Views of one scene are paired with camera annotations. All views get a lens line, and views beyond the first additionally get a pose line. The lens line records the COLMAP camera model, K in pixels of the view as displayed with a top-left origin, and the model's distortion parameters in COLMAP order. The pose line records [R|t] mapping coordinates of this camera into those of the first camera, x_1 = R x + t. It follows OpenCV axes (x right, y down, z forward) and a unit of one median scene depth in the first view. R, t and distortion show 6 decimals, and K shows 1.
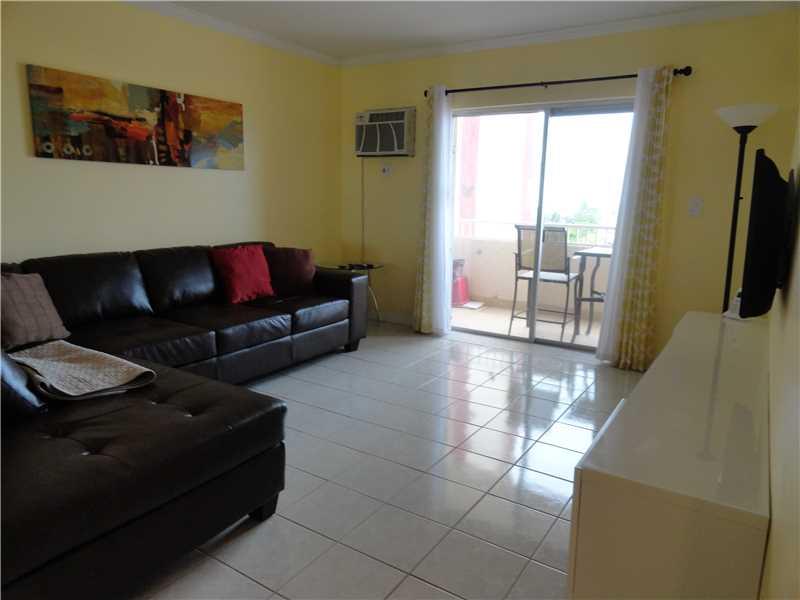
lens RADIAL K [[547.2, 0, 400.0], [0, 547.2, 300.0], [0, 0, 1]] dist [0.000417, 0.004549]
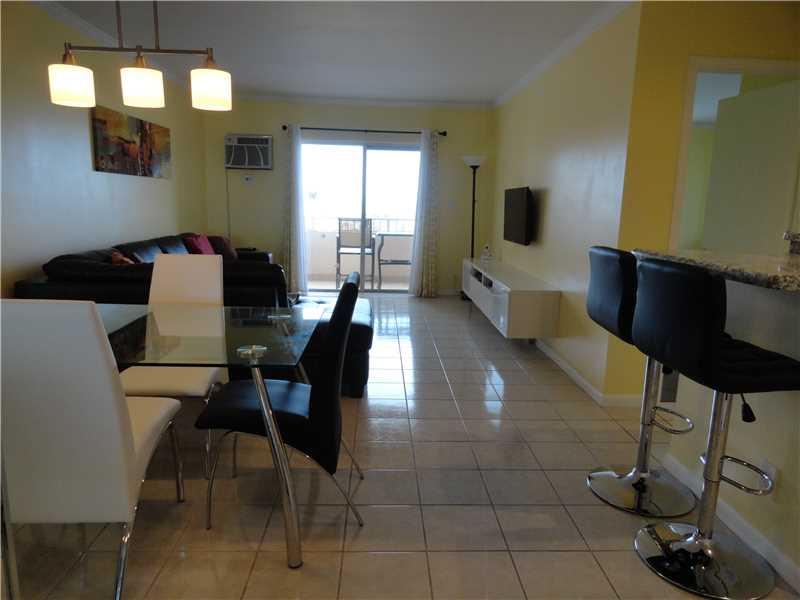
lens RADIAL K [[547.2, 0, 400.0], [0, 547.2, 300.0], [0, 0, 1]] dist [0.000417, 0.004549]
pose [[0.818315, -0.102370, 0.565580, -0.663564], [0.099935, 0.994364, 0.035388, 0.064700], [-0.566015, 0.027563, 0.823934, -0.413964]]
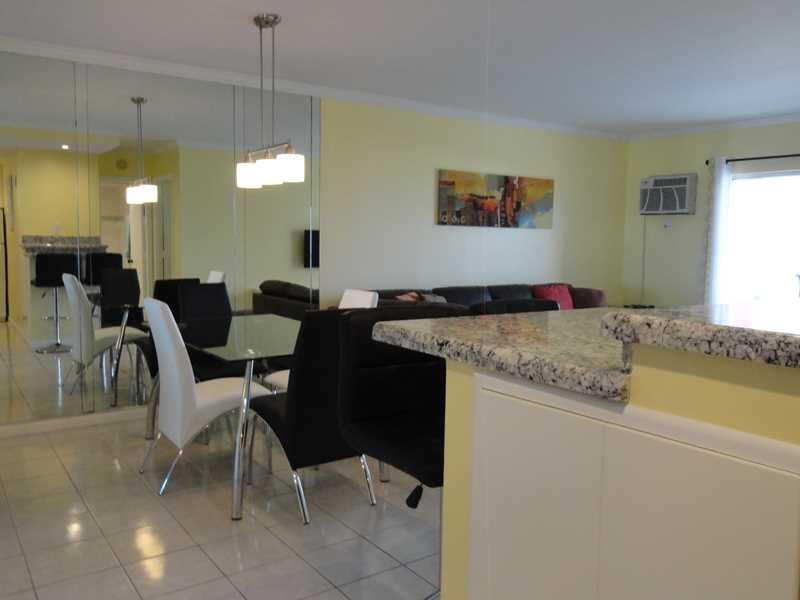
lens RADIAL K [[651.0, 0, 395.0], [0, 651.0, 296.0], [0, 0, 1]] dist [0.003234, 0.003531]
pose [[0.928215, 0.028273, -0.370968, -0.056918], [-0.068061, 0.993186, -0.094604, 0.103030], [0.365766, 0.113061, 0.923814, -0.602007]]
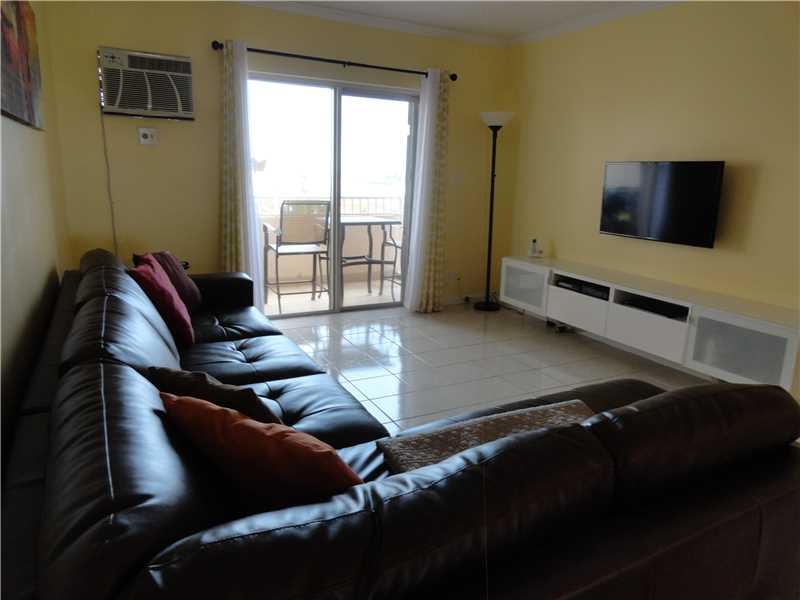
lens RADIAL K [[547.2, 0, 400.0], [0, 547.2, 300.0], [0, 0, 1]] dist [0.000417, 0.004549]
pose [[0.491022, -0.204017, 0.846921, -0.692335], [0.144433, 0.977800, 0.151807, -0.103098], [-0.859091, 0.047783, 0.509588, 0.422649]]
